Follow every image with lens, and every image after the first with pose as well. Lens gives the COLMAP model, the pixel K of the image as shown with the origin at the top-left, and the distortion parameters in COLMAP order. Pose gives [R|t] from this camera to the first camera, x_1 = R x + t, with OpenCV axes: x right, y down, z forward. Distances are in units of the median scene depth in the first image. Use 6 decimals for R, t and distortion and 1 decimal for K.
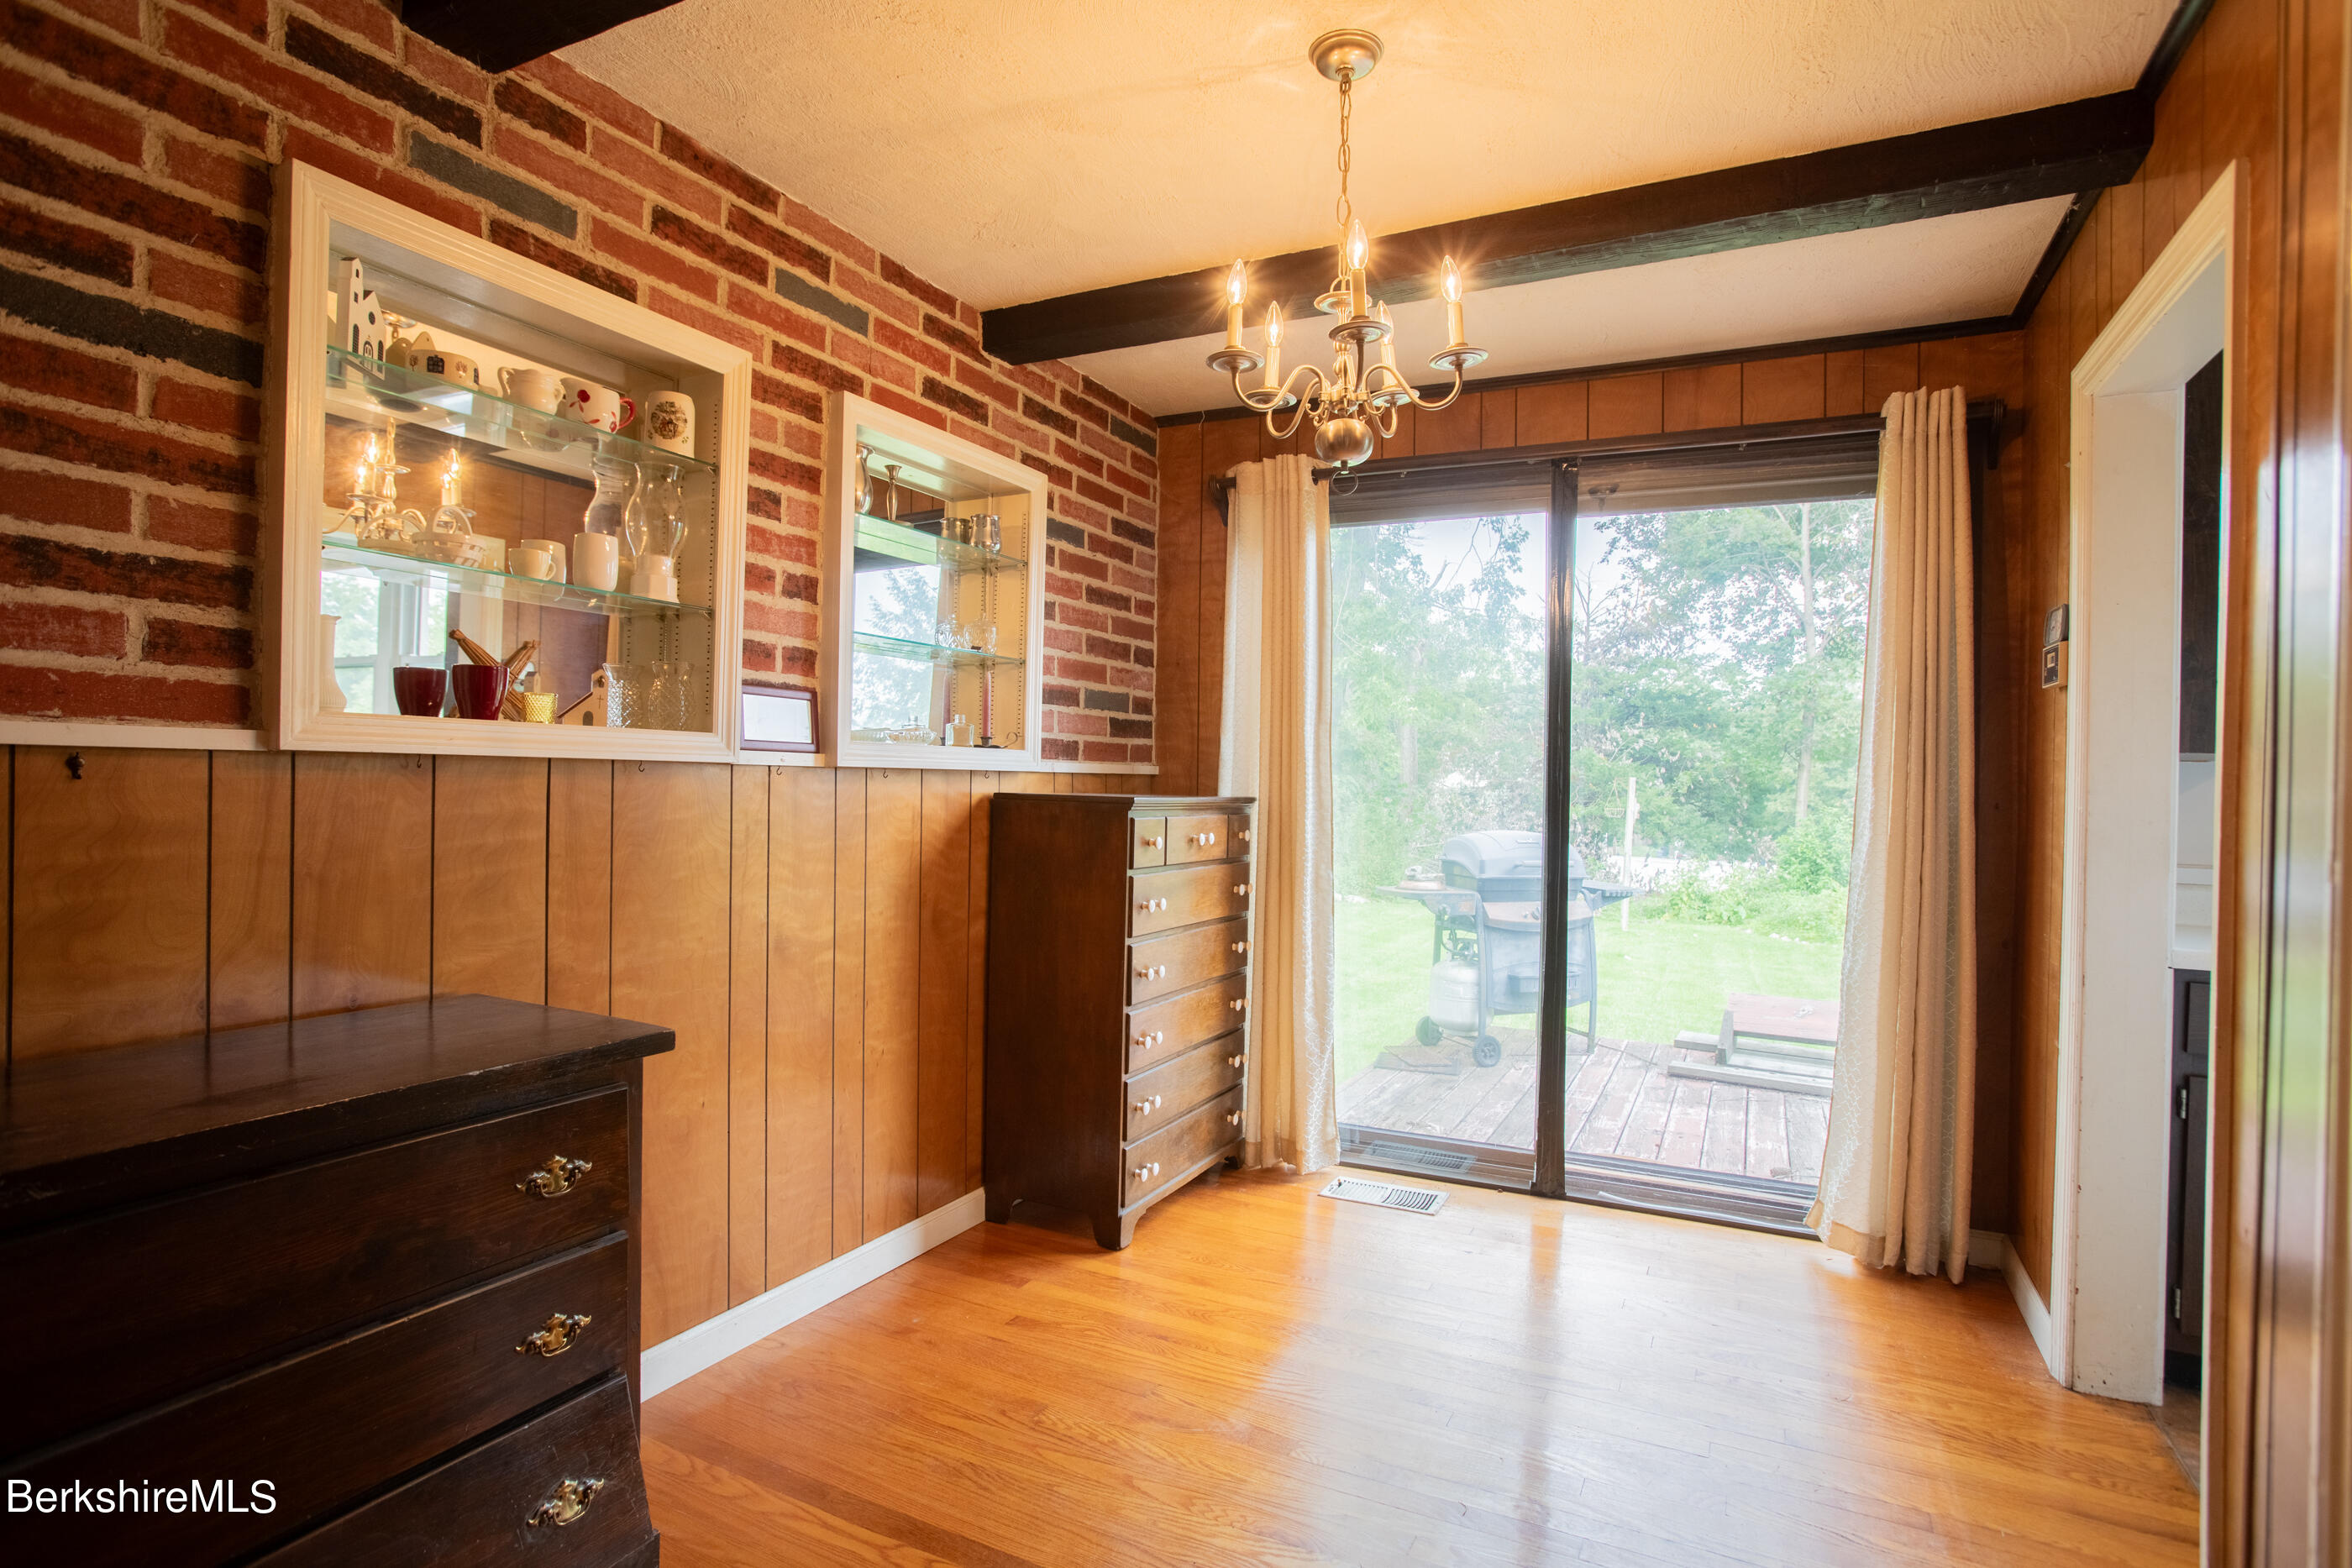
lens RADIAL K [[1167.9, 0, 1176.0], [0, 1167.9, 784.0], [0, 0, 1]] dist [-0.076008, 0.041072]
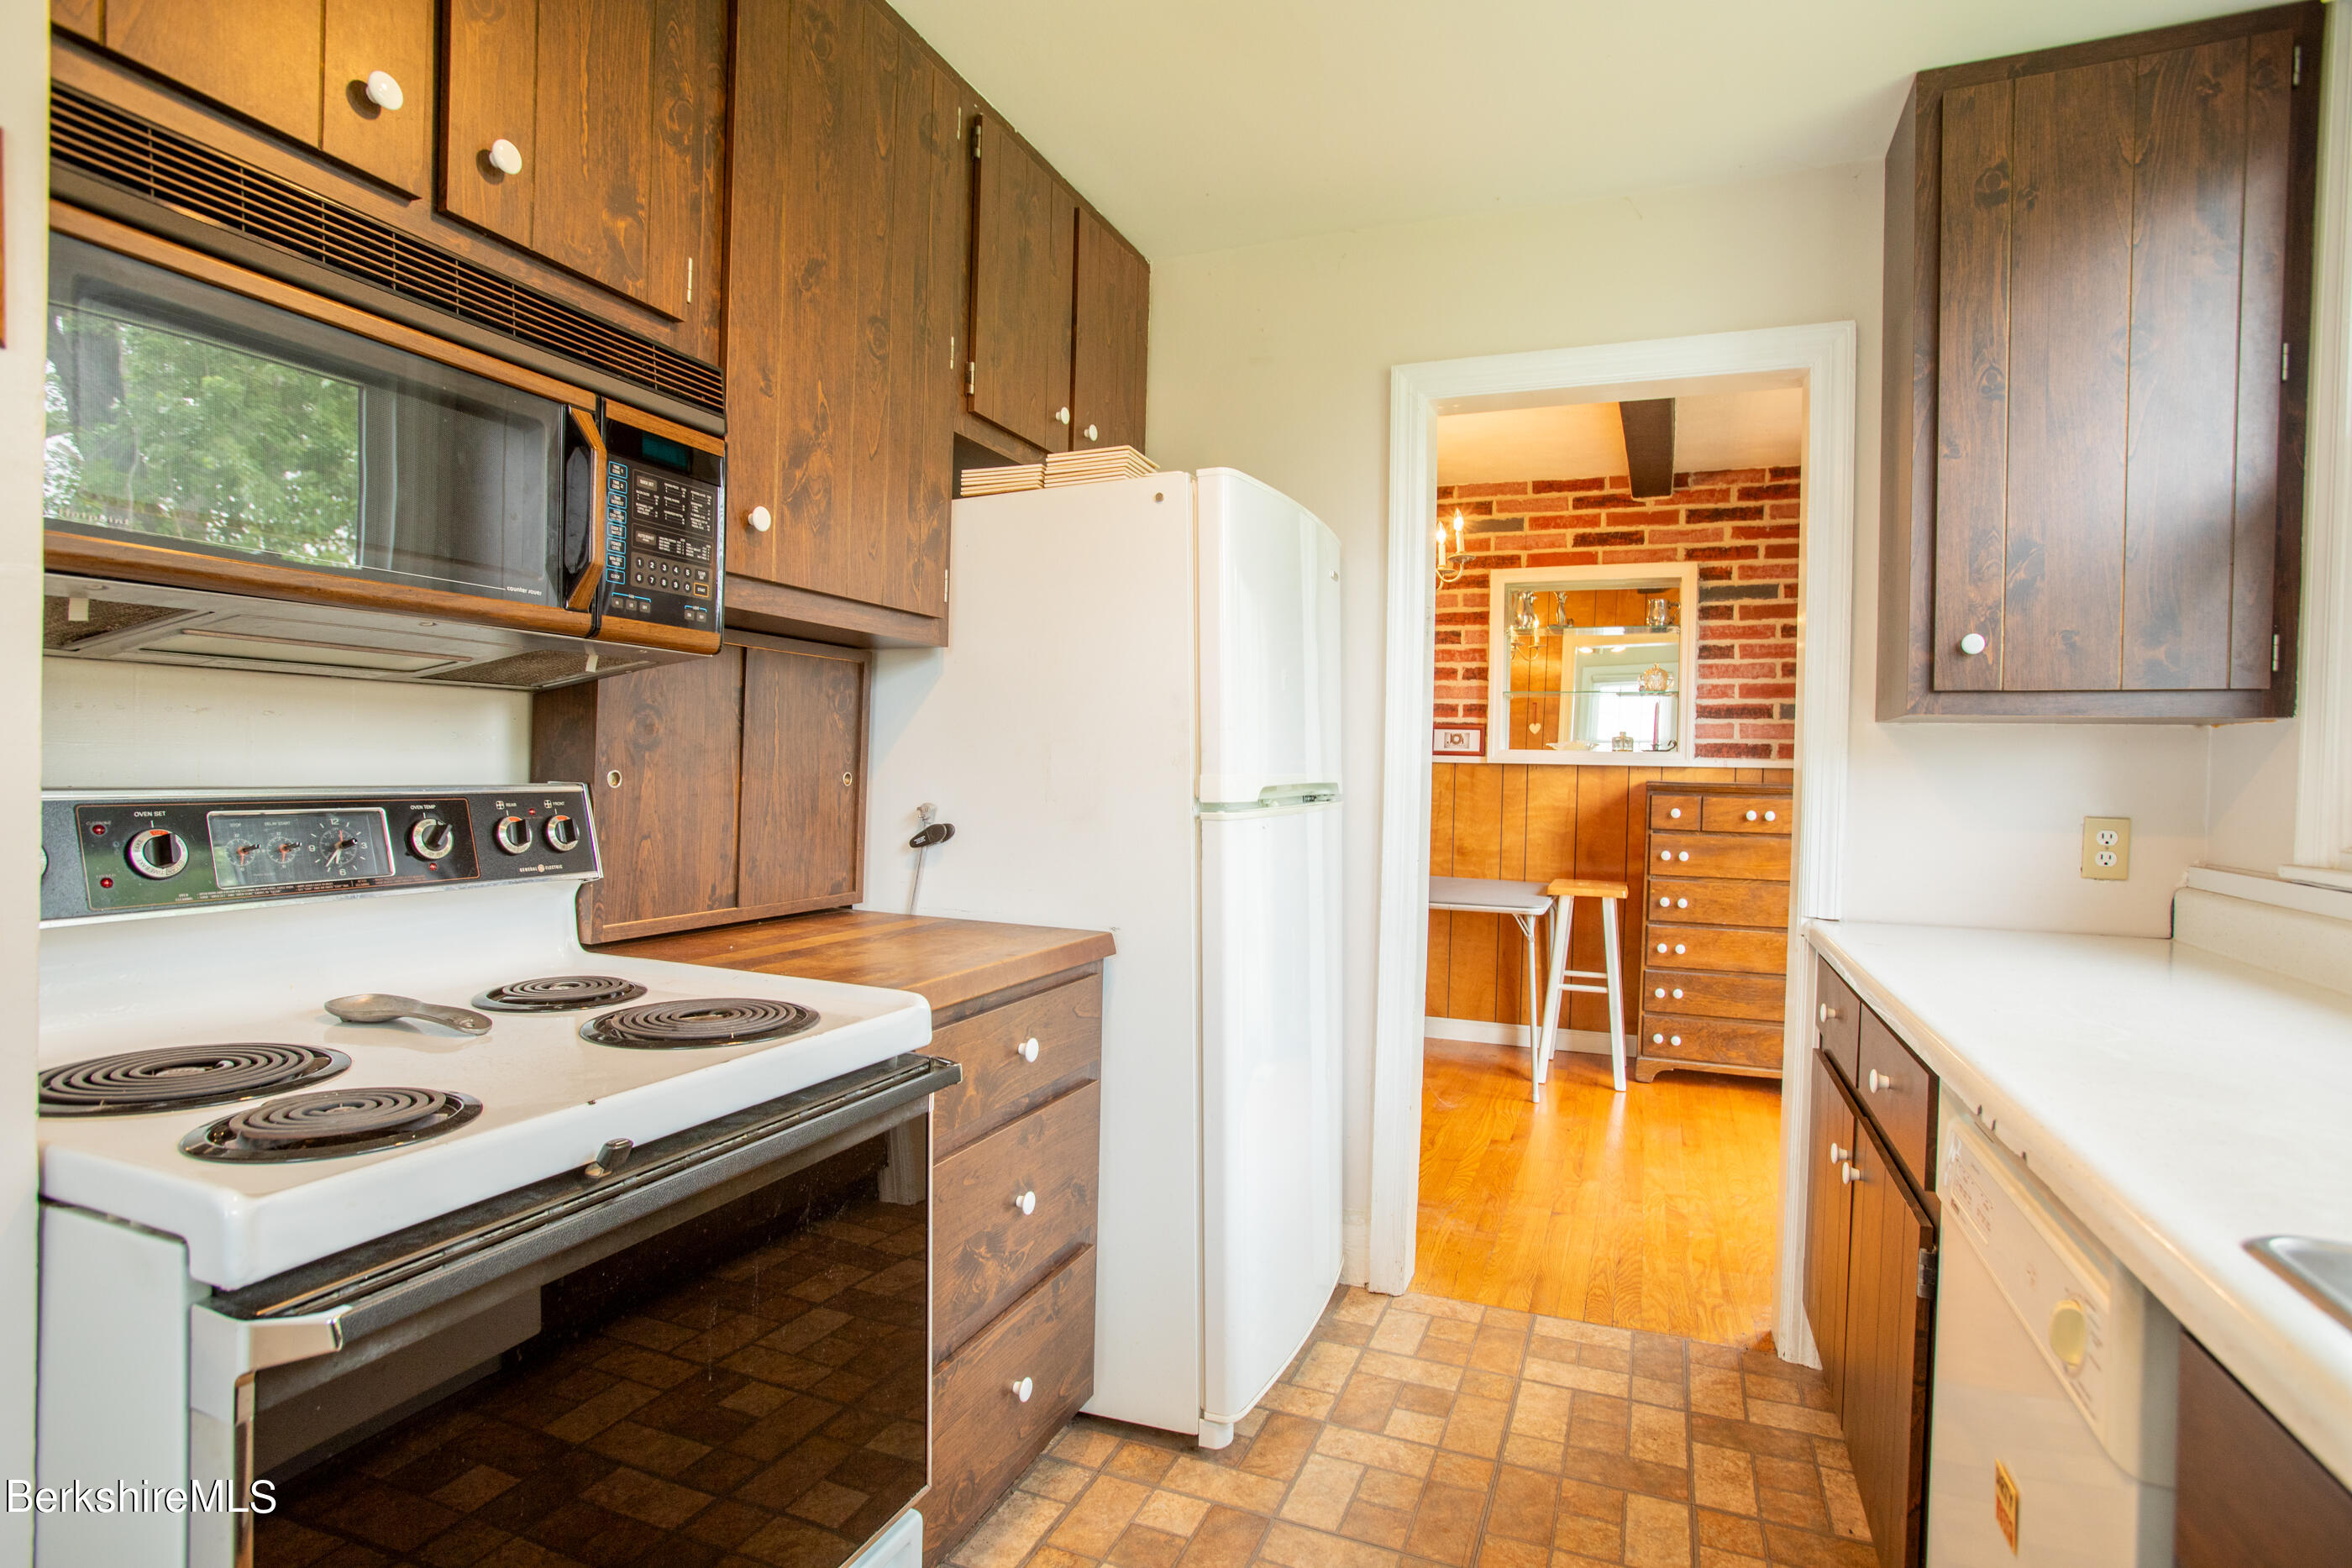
lens RADIAL K [[1167.9, 0, 1176.0], [0, 1167.9, 784.0], [0, 0, 1]] dist [-0.076008, 0.041072]
pose [[0.114135, -0.002011, -0.993463, 1.378342], [-0.023107, 0.999722, -0.004678, 0.036119], [0.993196, 0.023490, 0.114057, 0.221921]]
